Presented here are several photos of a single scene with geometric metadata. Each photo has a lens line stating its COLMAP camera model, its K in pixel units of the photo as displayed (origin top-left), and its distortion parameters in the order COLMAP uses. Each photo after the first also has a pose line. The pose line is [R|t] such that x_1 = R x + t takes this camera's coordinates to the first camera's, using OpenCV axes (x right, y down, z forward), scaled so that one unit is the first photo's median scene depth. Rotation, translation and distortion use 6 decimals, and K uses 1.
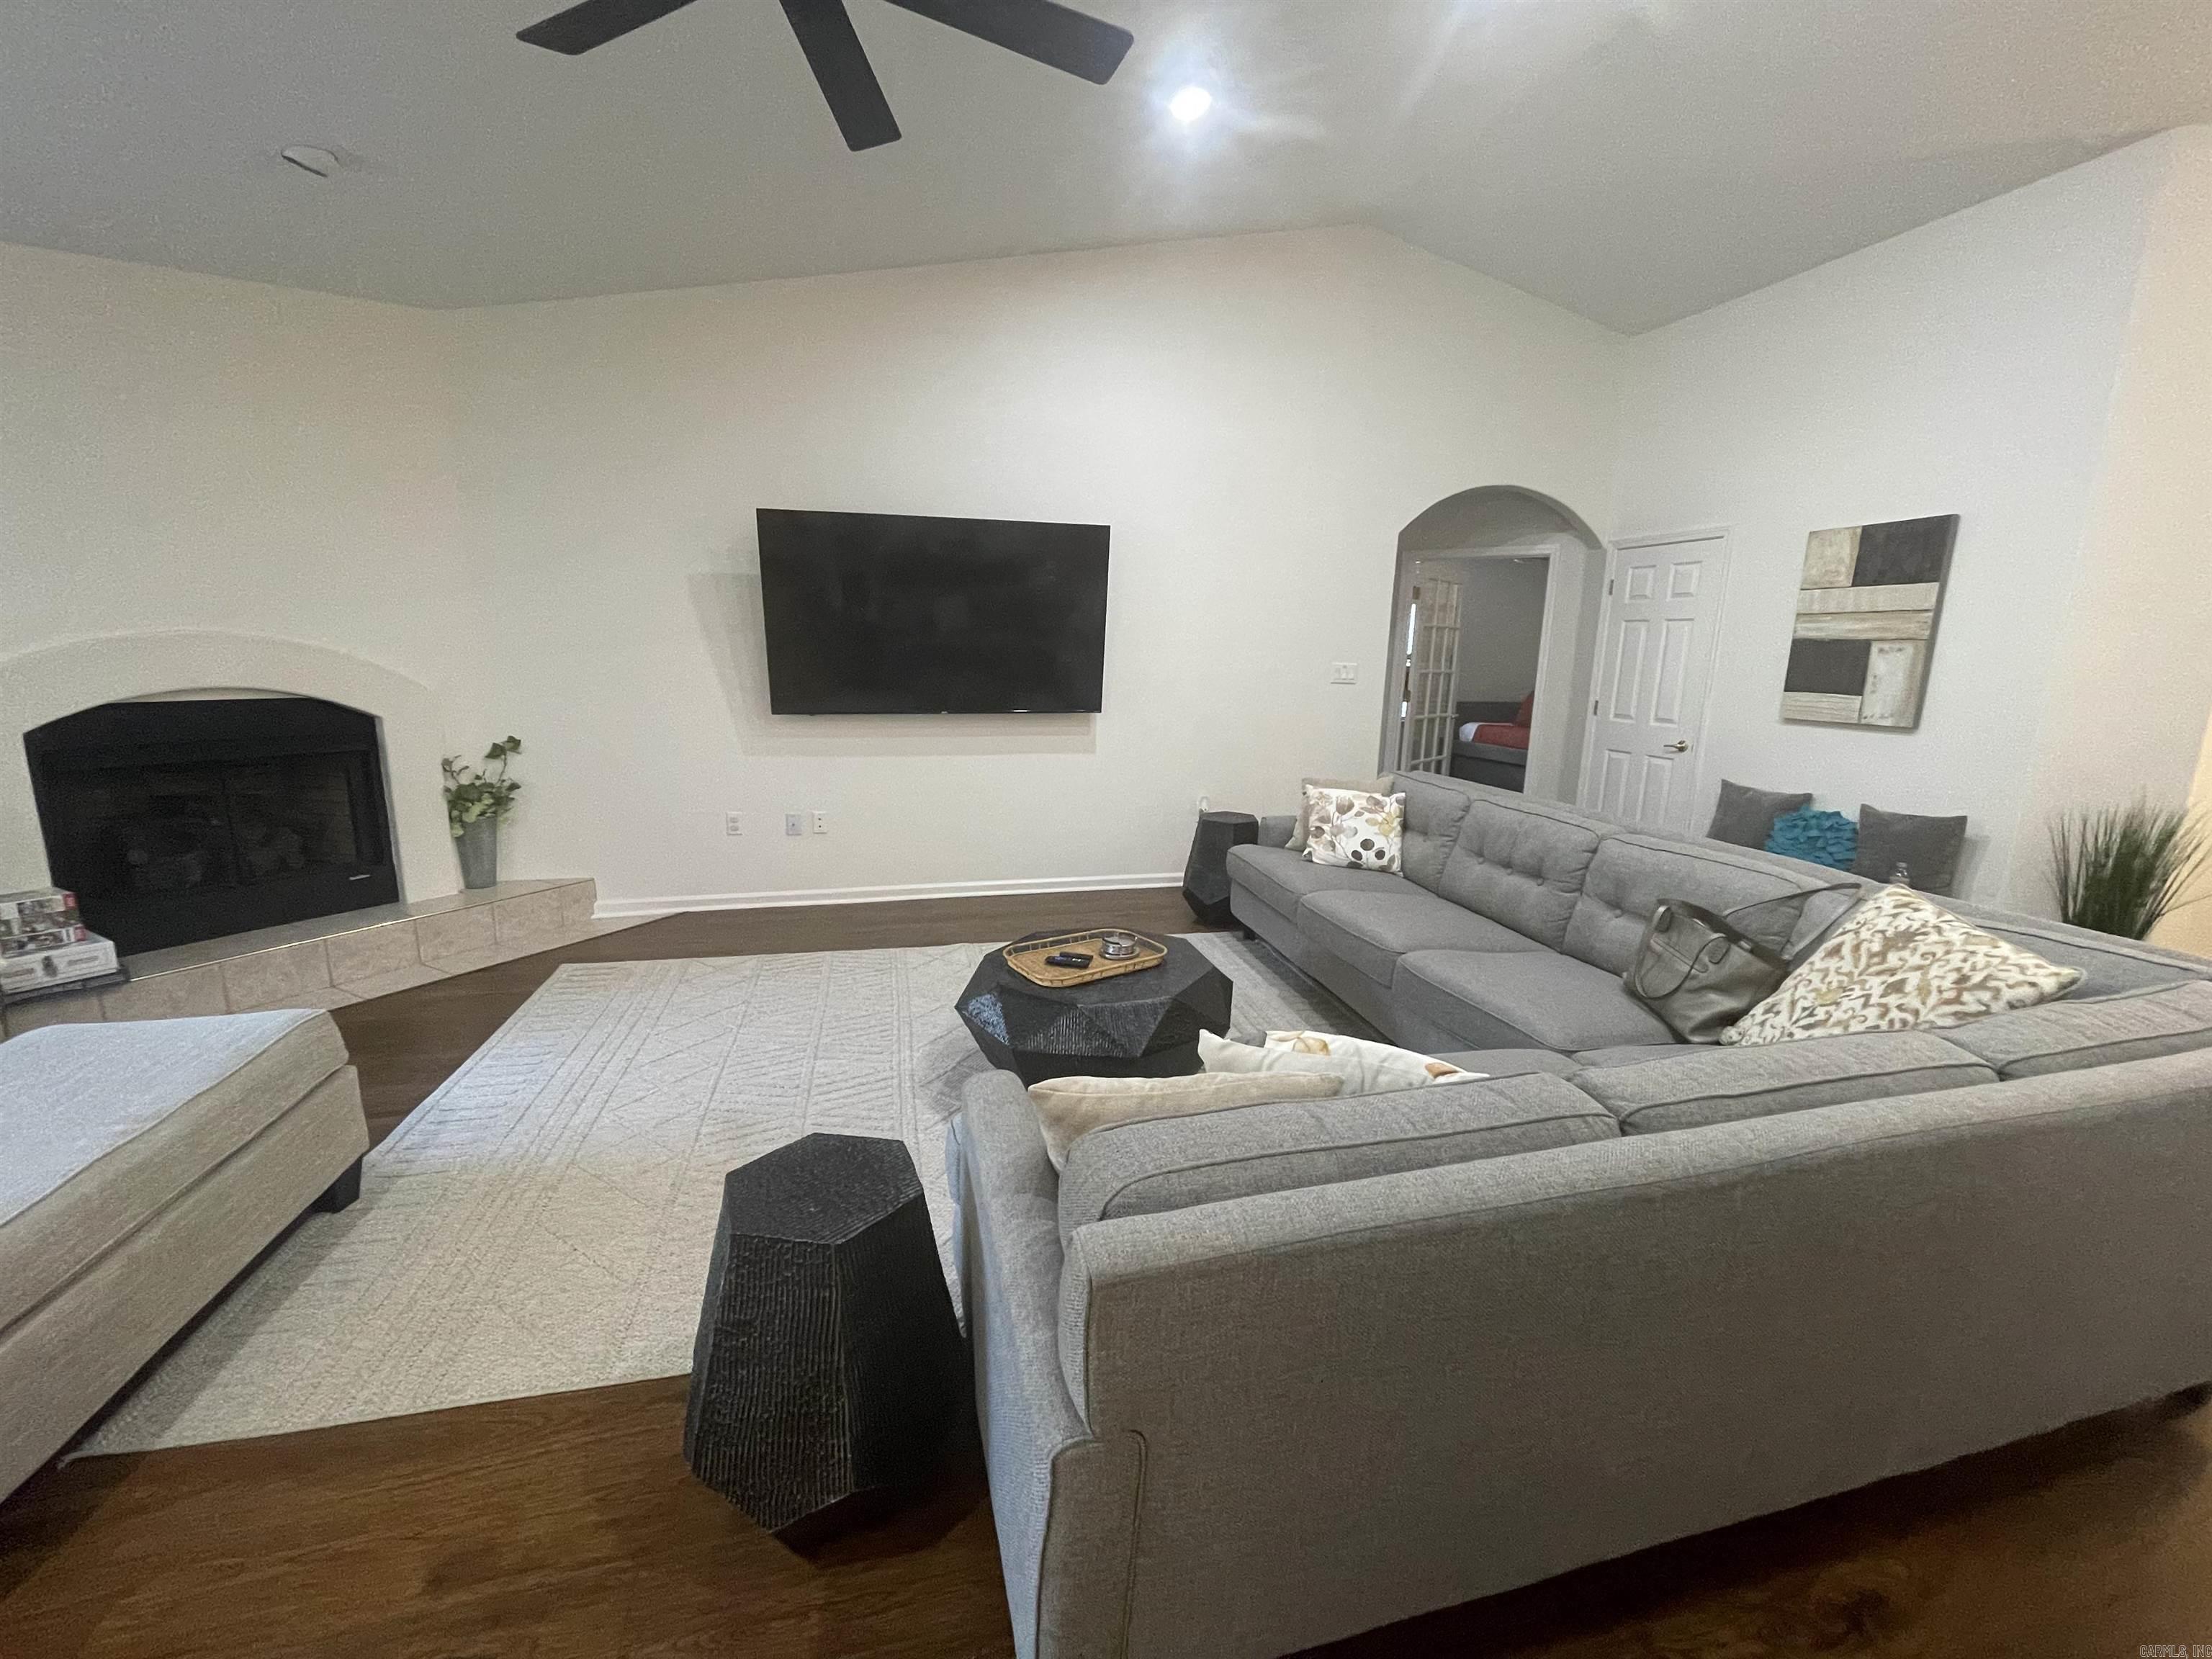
lens RADIAL K [[895.0, 0, 1096.8], [0, 895.0, 822.9], [0, 0, 1]] dist [0.000146, 0.000471]
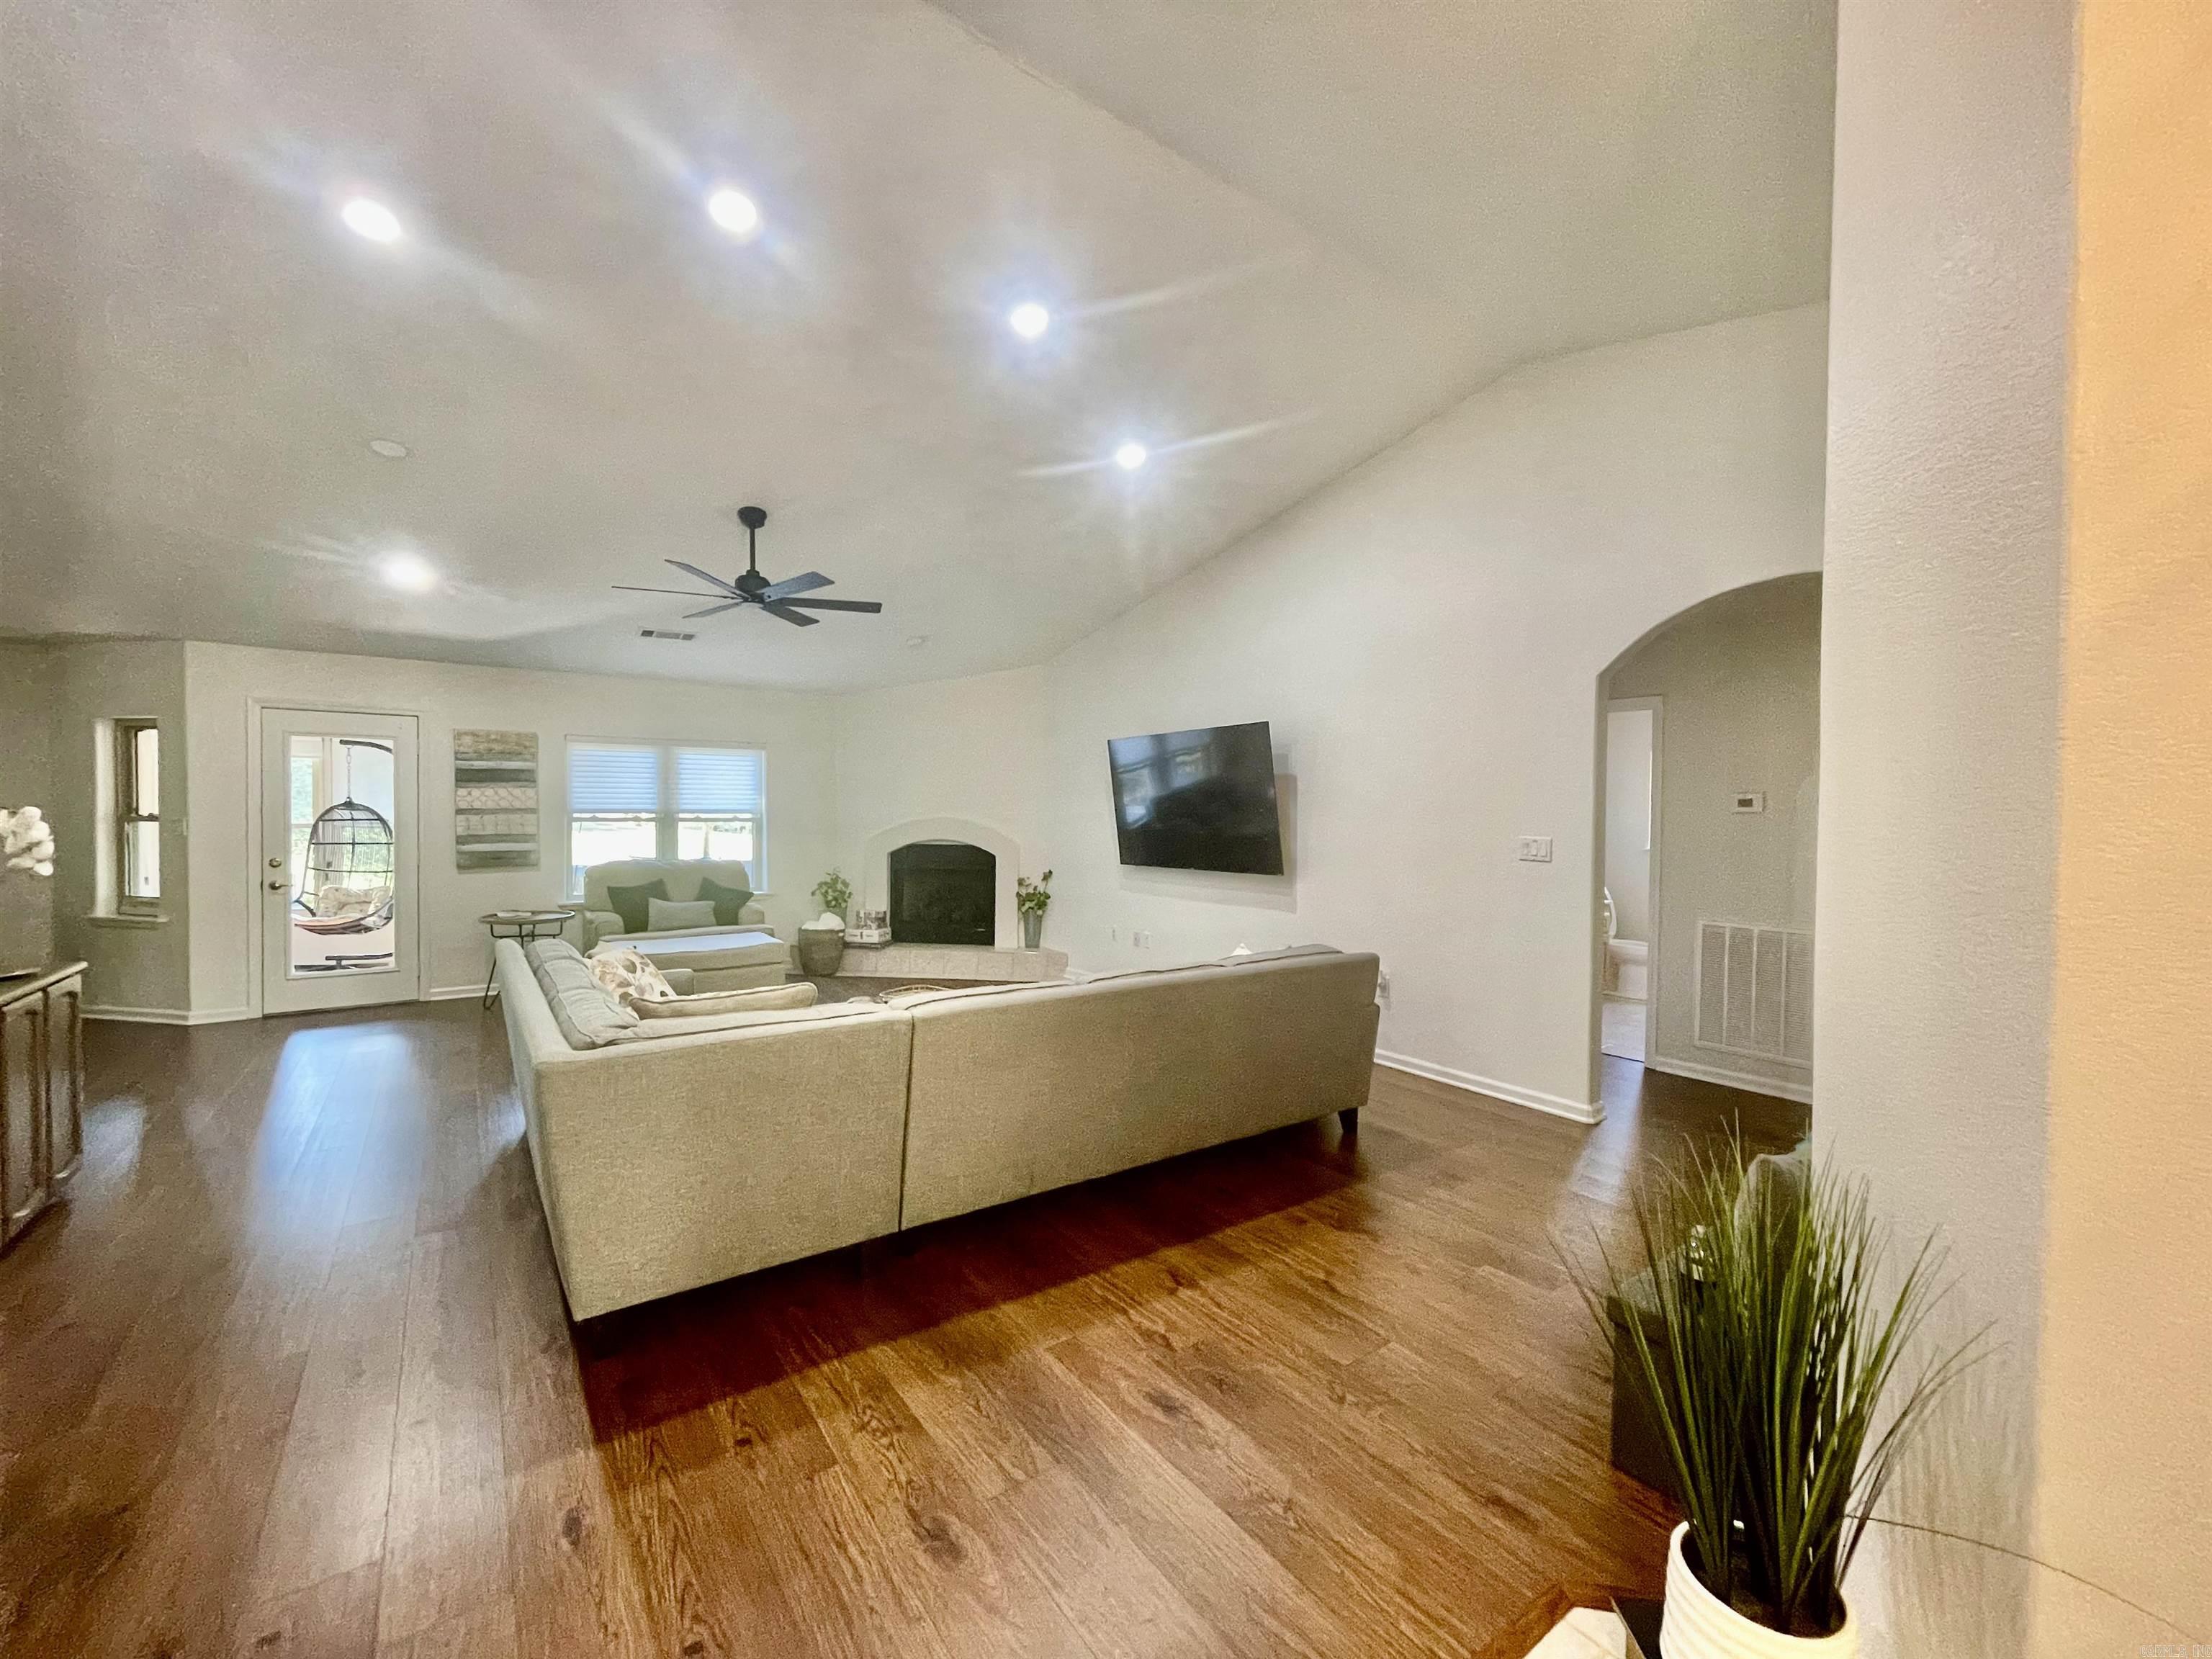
lens RADIAL K [[895.0, 0, 1111.2], [0, 895.0, 831.4], [0, 0, 1]] dist [0.000146, 0.000471]
pose [[0.366447, 0.002319, -0.930436, 1.173270], [-0.179468, 0.981394, -0.068236, -0.072611], [0.912966, 0.191989, 0.360045, 0.445394]]
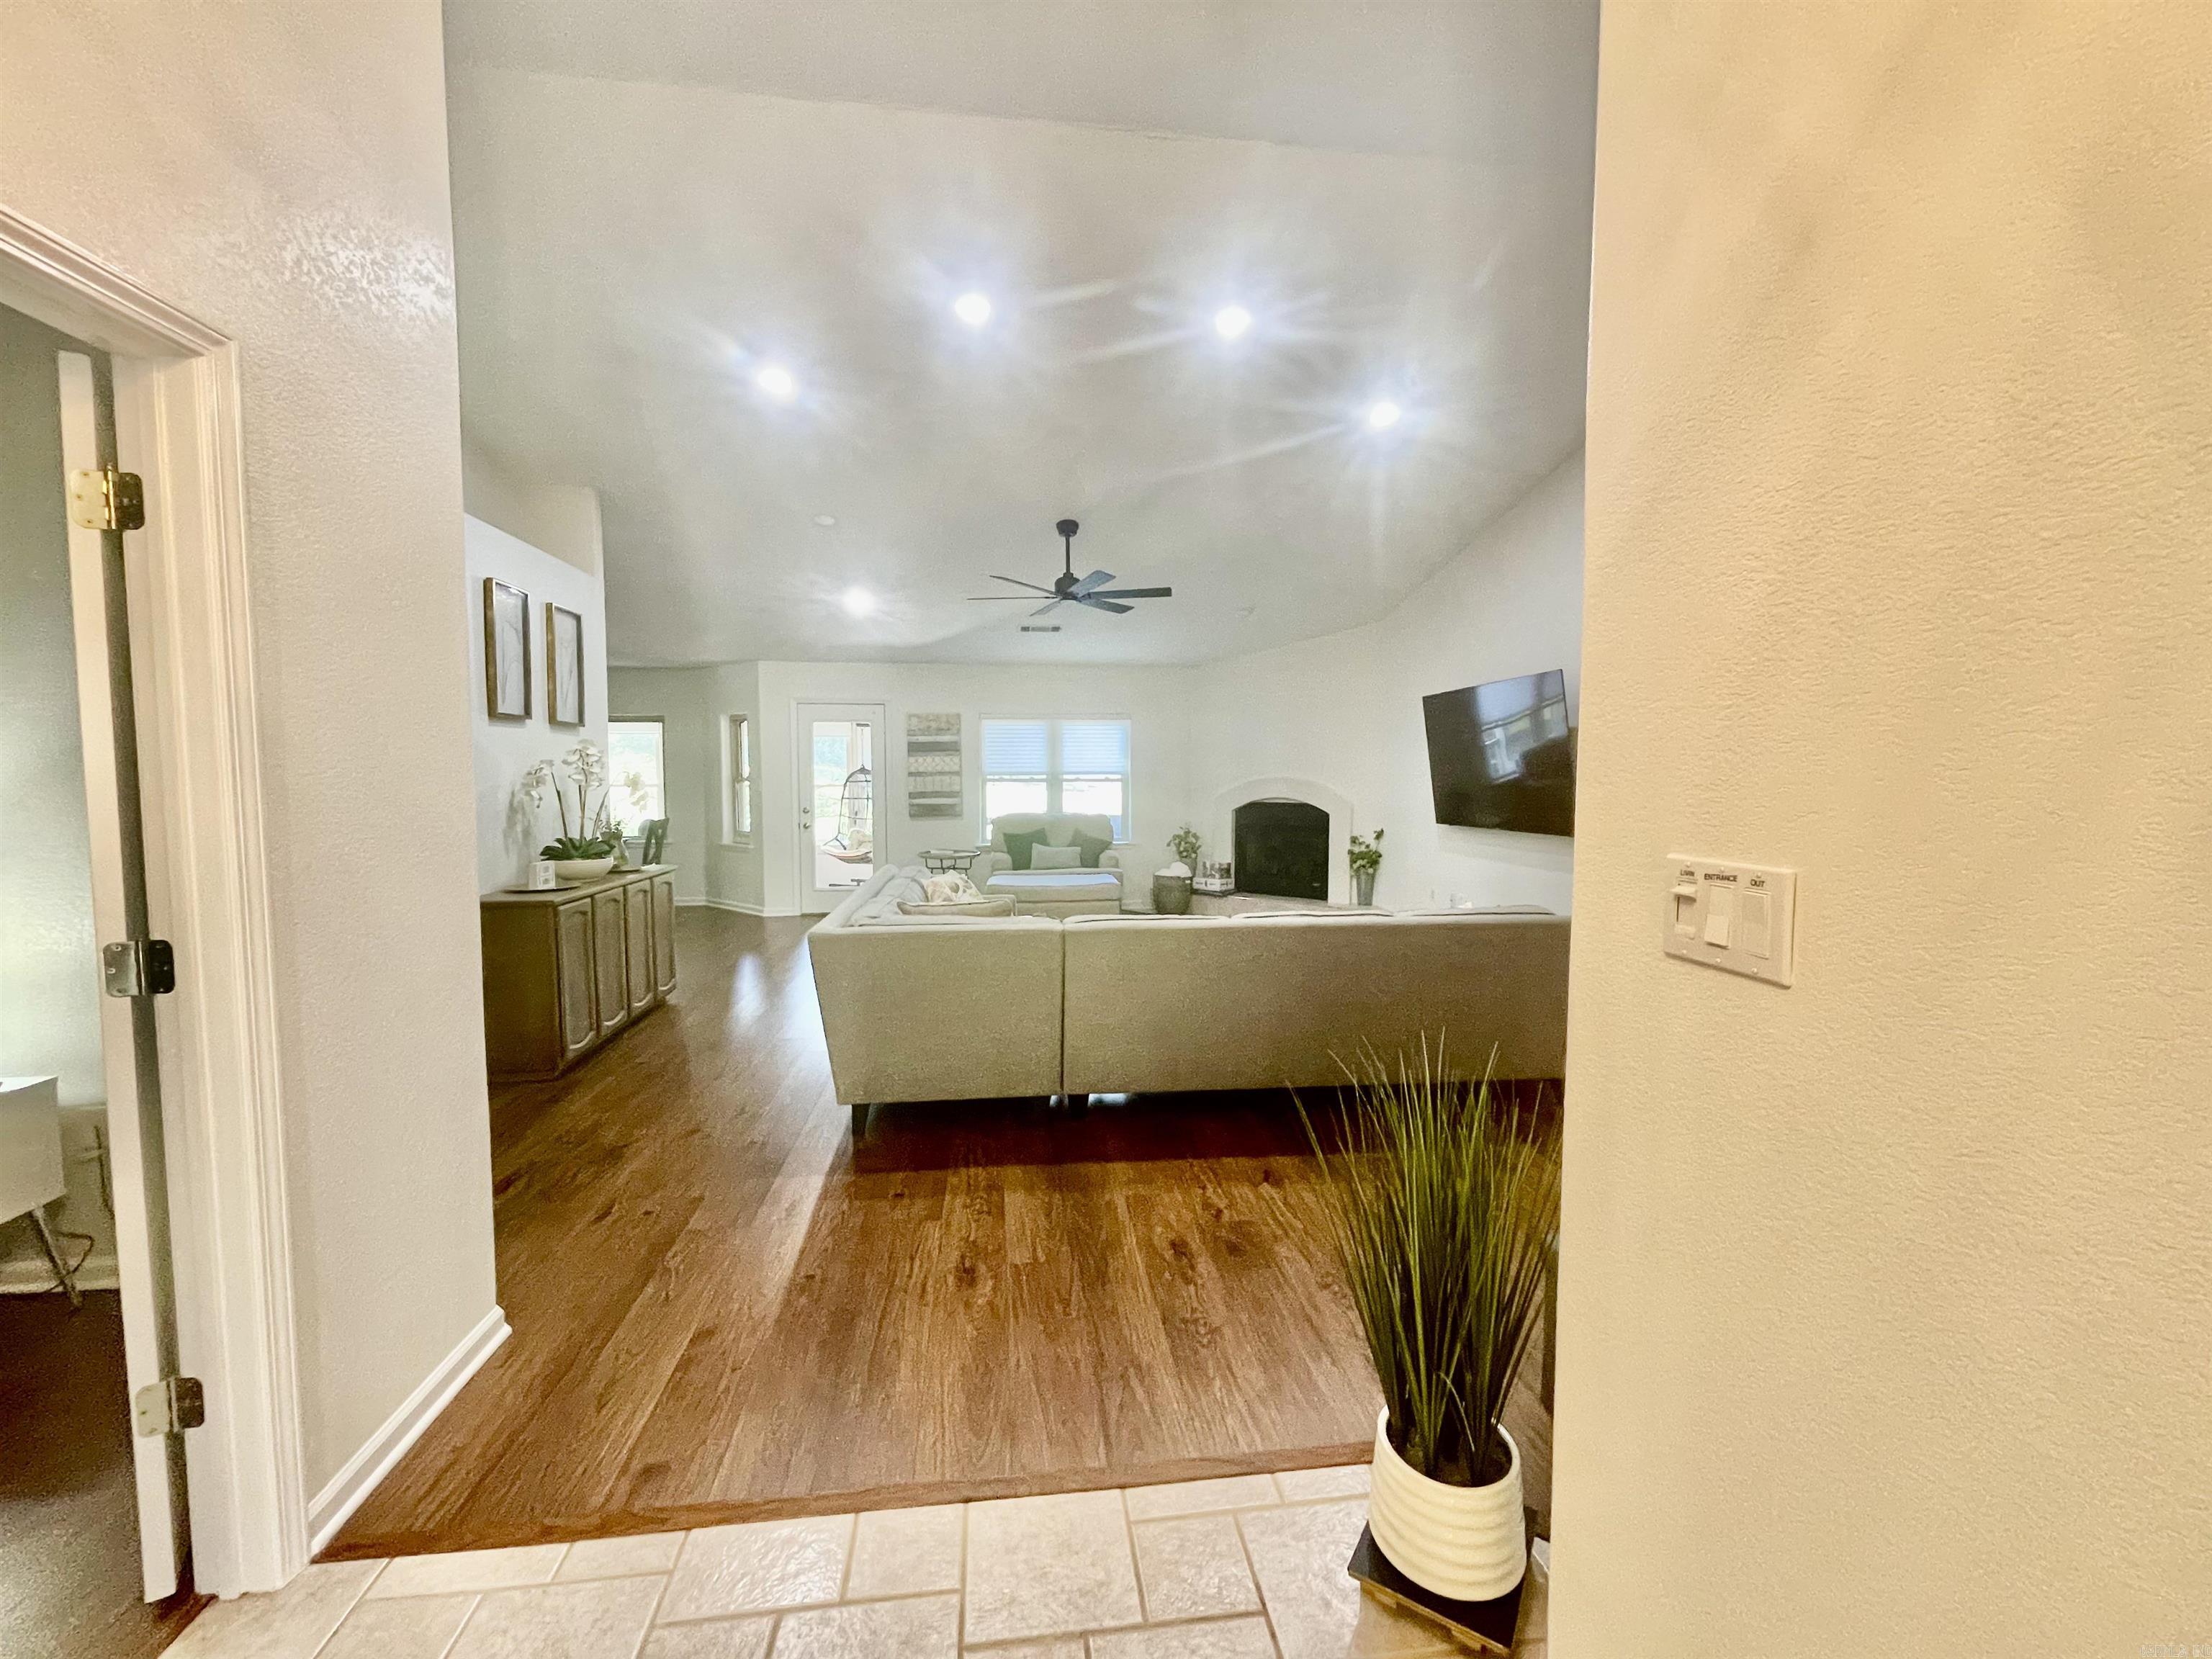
lens RADIAL K [[895.0, 0, 1114.3], [0, 895.0, 828.5], [0, 0, 1]] dist [0.000146, 0.000471]
pose [[-0.123933, 0.040889, -0.991448, 1.328083], [-0.193619, 0.978949, 0.064577, -0.112971], [0.973217, 0.199967, -0.113407, 0.692569]]
